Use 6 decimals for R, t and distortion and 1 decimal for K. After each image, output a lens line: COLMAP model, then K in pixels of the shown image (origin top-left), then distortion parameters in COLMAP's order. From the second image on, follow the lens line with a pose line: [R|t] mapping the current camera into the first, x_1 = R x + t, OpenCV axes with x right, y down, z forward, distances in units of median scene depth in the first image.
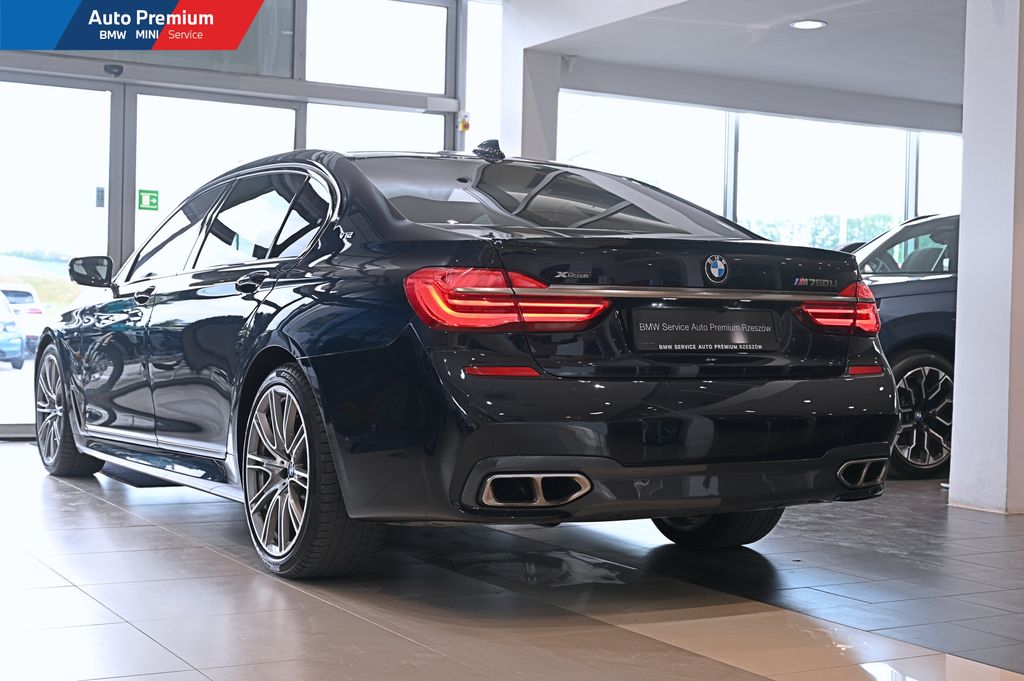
lens RADIAL K [[1513.9, 0, 509.0], [0, 1513.9, 337.5], [0, 0, 1]] dist [0.017215, 0.000000]
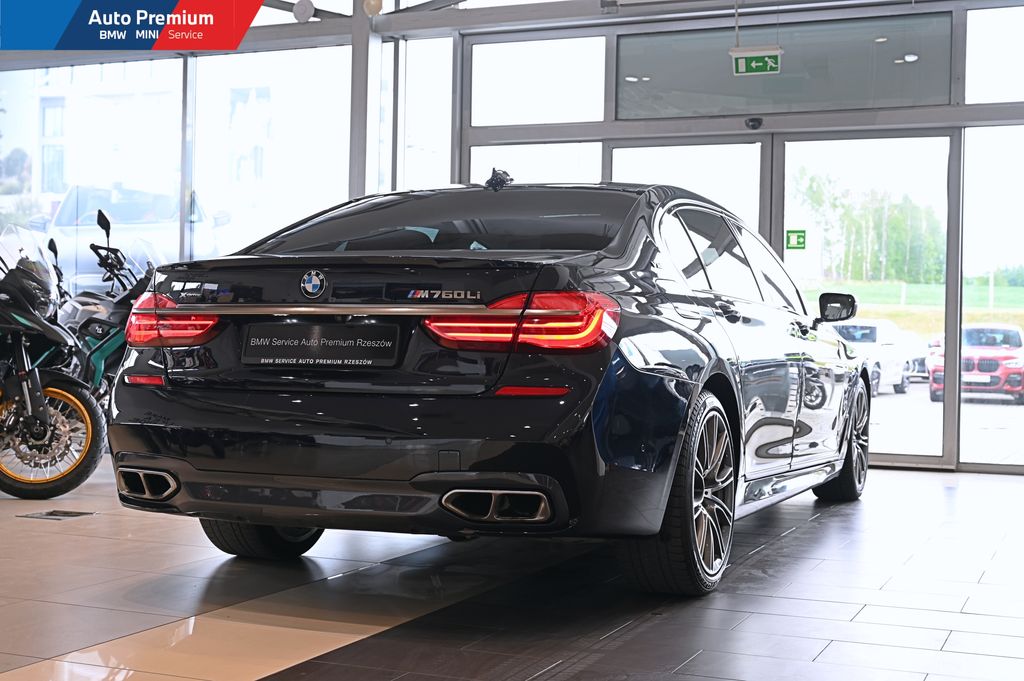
lens RADIAL K [[1426.7, 0, 508.1], [0, 1426.7, 340.6], [0, 0, 1]] dist [0.005117, 0.000000]
pose [[0.604869, -0.009115, -0.796273, 0.933850], [-0.014333, 0.999648, -0.022330, 0.011263], [0.796196, 0.024920, 0.604525, 0.505792]]
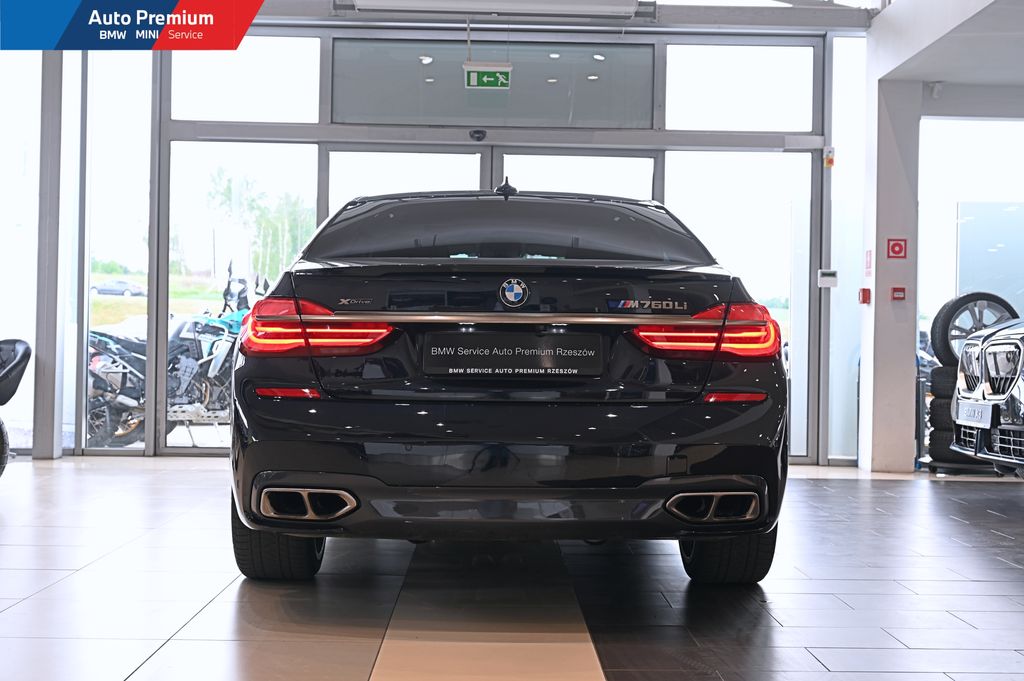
lens RADIAL K [[1426.7, 0, 509.6], [0, 1426.7, 343.7], [0, 0, 1]] dist [0.005117, 0.000000]
pose [[0.878141, -0.009095, -0.478315, 0.560267], [-0.002682, 0.999710, -0.023933, 0.010352], [0.478394, 0.022300, 0.877862, 0.164969]]
